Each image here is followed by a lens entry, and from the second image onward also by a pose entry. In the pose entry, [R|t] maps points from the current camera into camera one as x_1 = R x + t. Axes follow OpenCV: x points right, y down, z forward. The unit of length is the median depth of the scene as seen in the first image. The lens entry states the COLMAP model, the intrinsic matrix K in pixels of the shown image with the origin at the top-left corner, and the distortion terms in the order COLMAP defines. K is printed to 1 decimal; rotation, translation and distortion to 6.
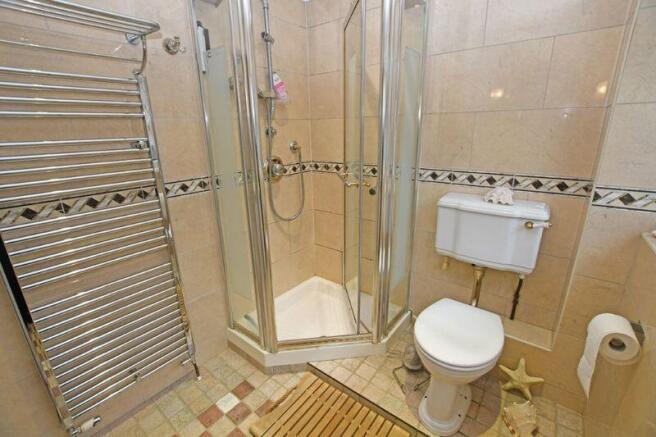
lens RADIAL K [[291.3, 0, 328.1], [0, 291.3, 217.2], [0, 0, 1]] dist [-0.002762, -0.000248]
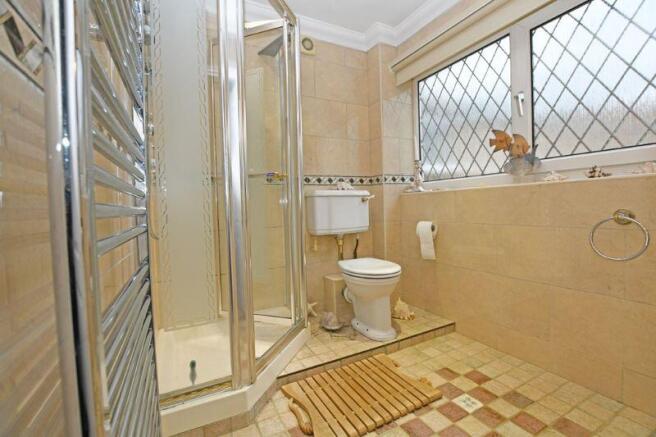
lens RADIAL K [[291.3, 0, 327.5], [0, 291.3, 216.7], [0, 0, 1]] dist [-0.002762, -0.000248]
pose [[0.421142, -0.026463, 0.906609, -0.871062], [0.282565, 0.953657, -0.103422, 0.217624], [-0.861856, 0.299731, 0.409102, 0.461188]]
